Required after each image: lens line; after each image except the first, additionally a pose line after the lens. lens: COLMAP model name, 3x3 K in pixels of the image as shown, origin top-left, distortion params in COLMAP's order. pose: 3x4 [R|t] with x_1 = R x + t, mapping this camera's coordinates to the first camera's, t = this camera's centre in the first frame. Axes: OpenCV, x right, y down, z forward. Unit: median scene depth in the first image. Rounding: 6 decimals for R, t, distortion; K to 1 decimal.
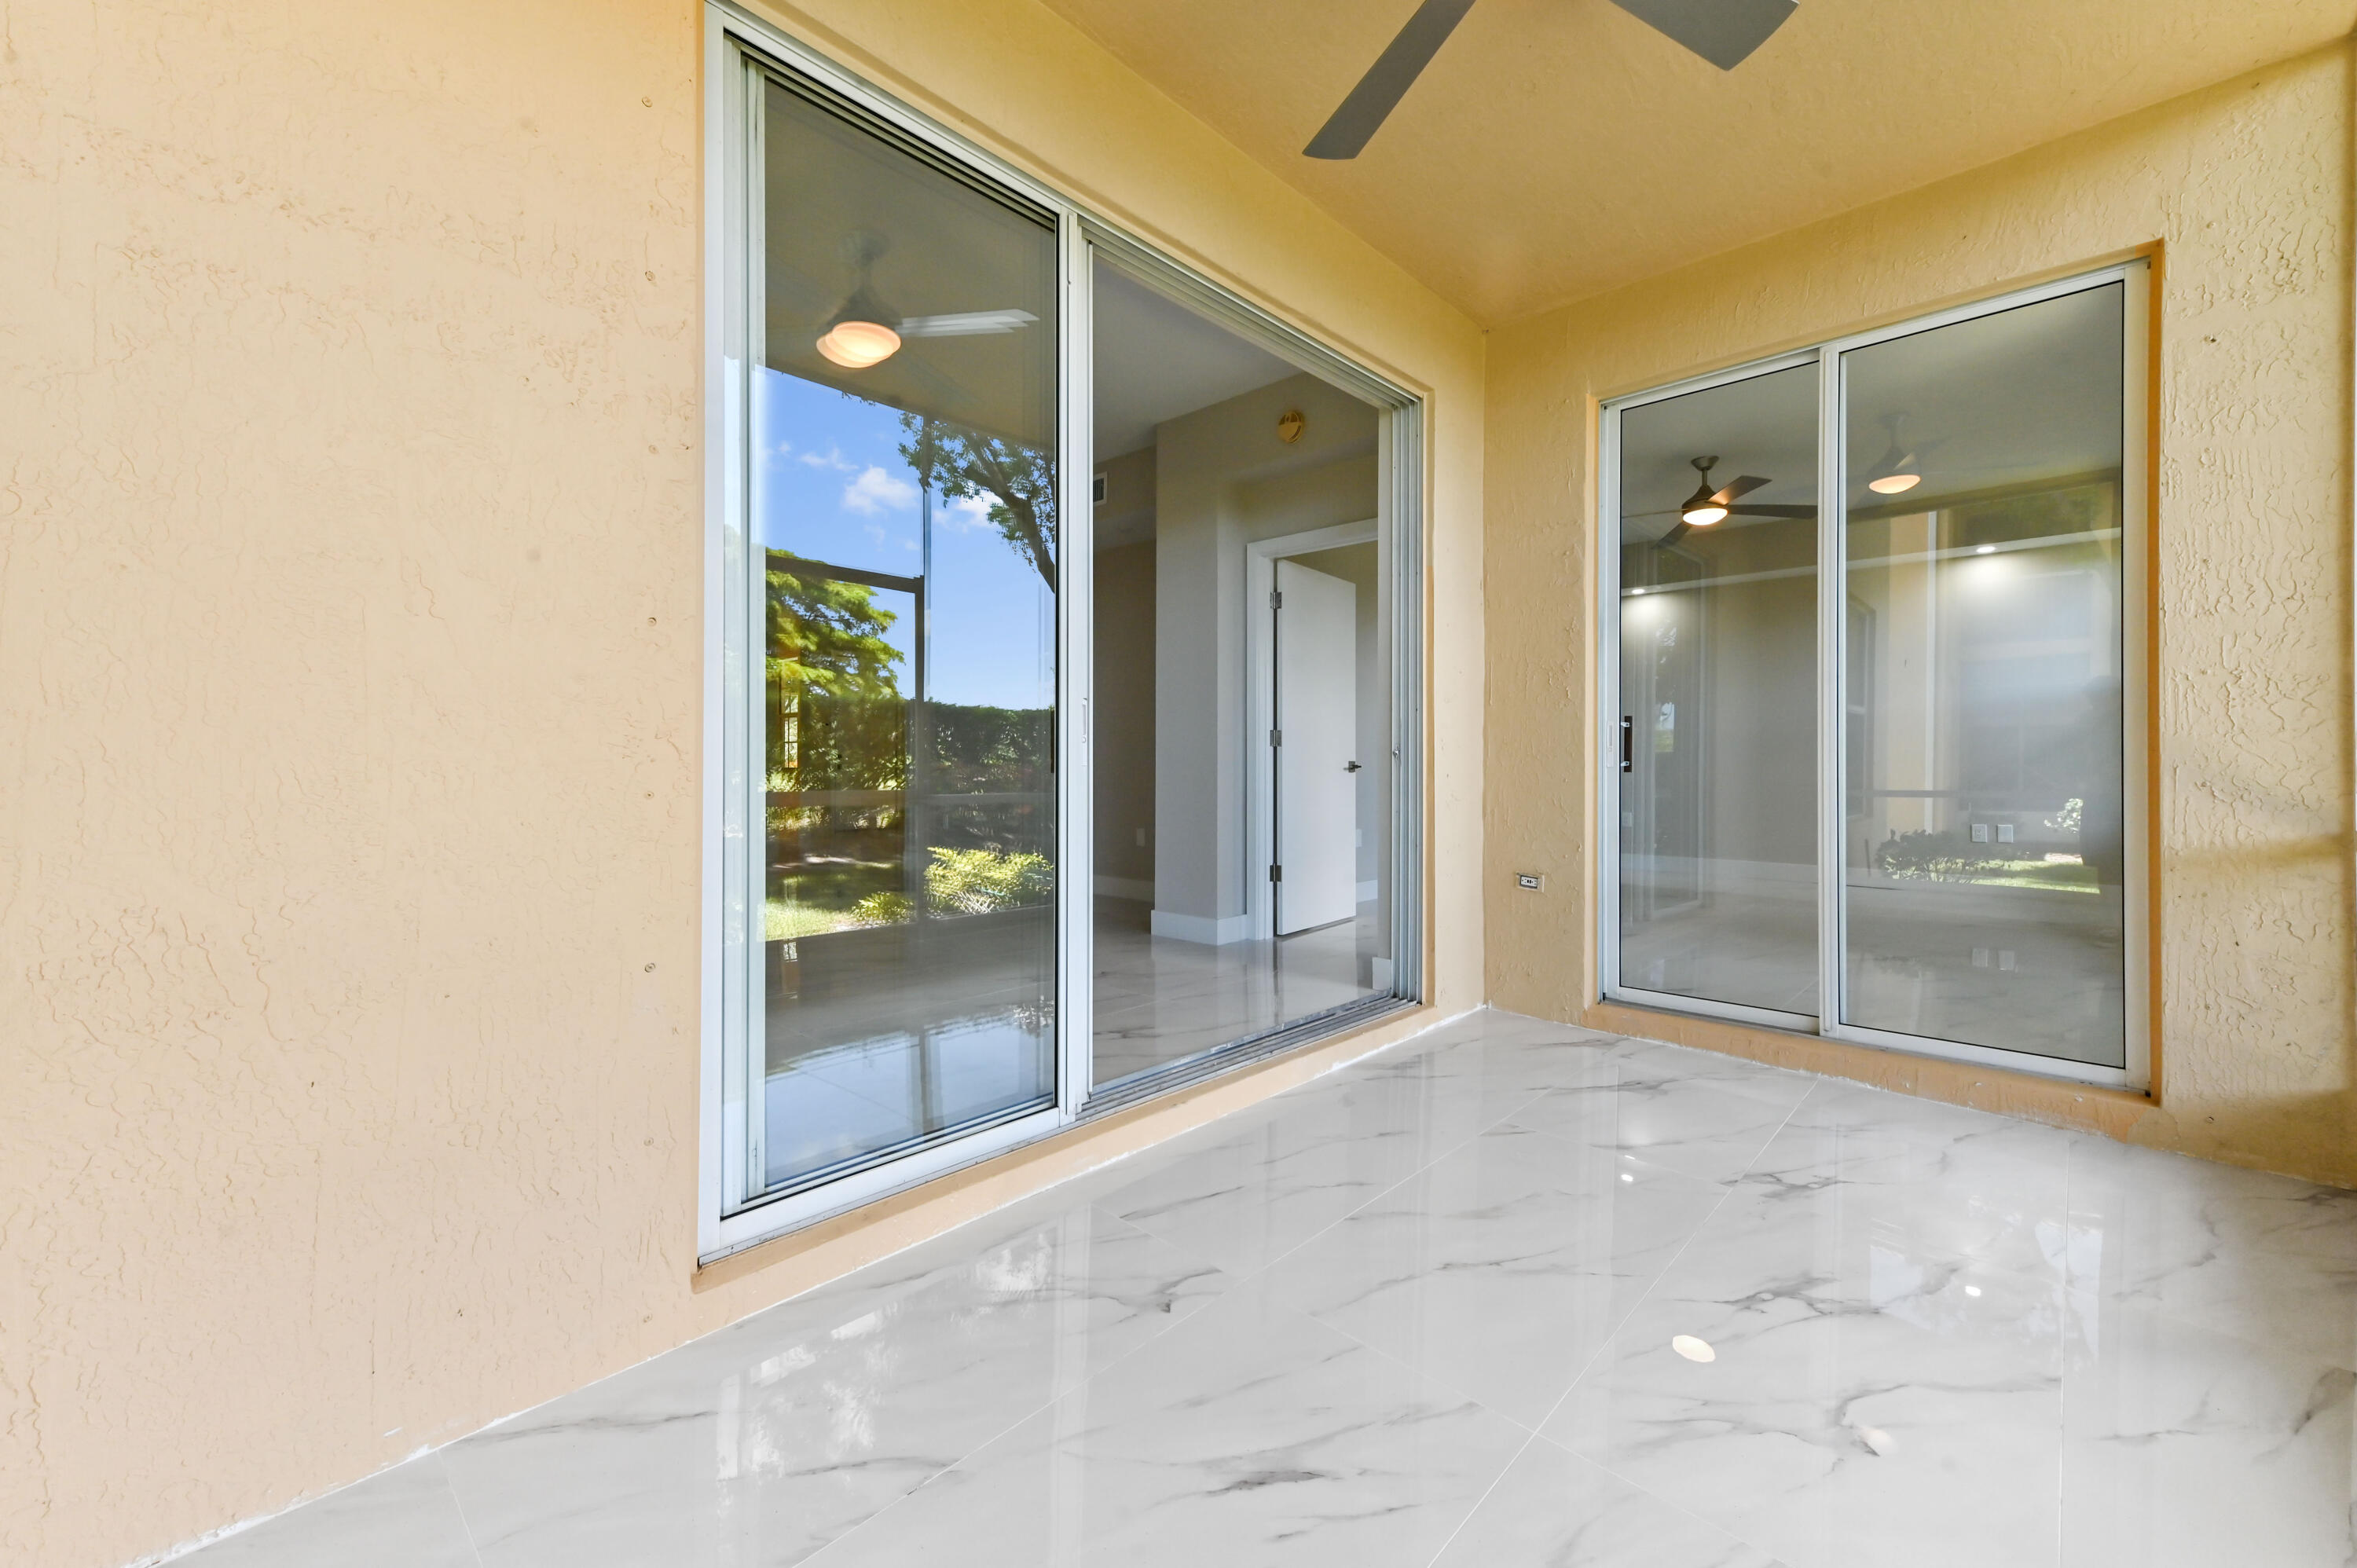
lens RADIAL K [[929.9, 0, 1174.6], [0, 929.9, 787.5], [0, 0, 1]] dist [0.016486, 0.000392]
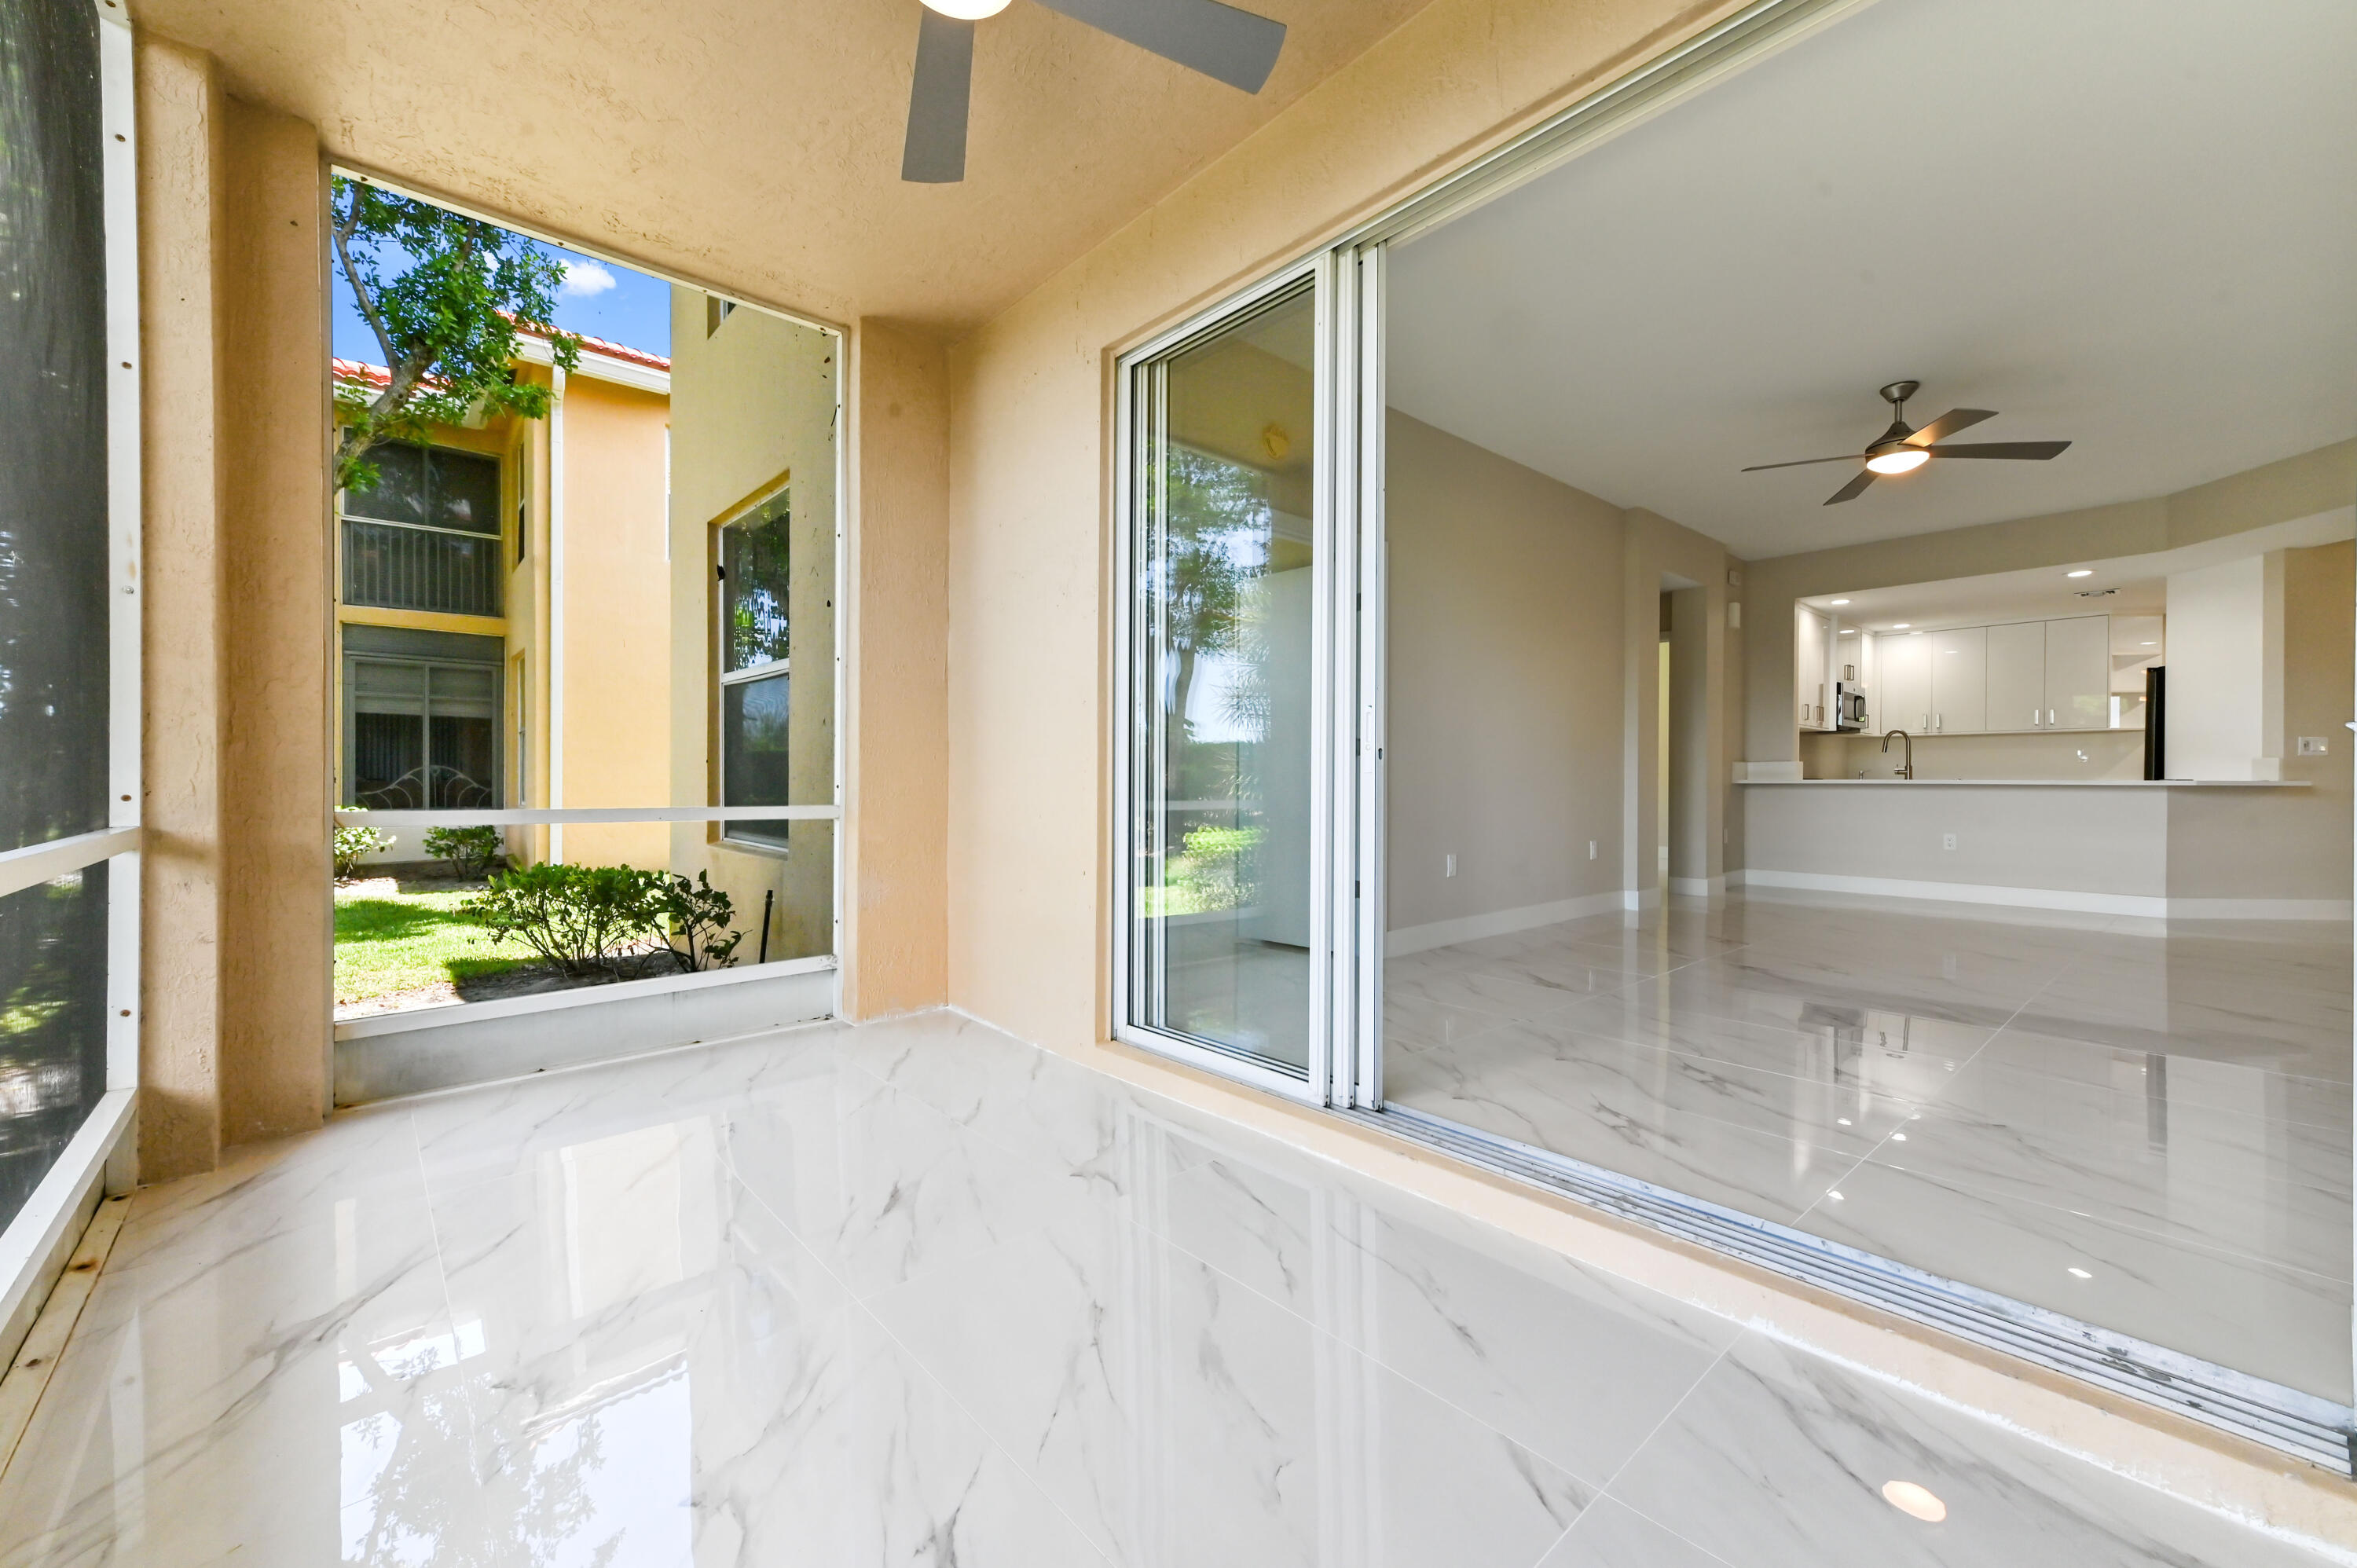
lens RADIAL K [[929.9, 0, 1174.6], [0, 929.9, 787.5], [0, 0, 1]] dist [0.016486, 0.000392]
pose [[-0.083740, 0.004008, -0.996480, 0.978129], [-0.028687, 0.999568, 0.006431, -0.003052], [0.996075, 0.029125, -0.083589, 0.932837]]
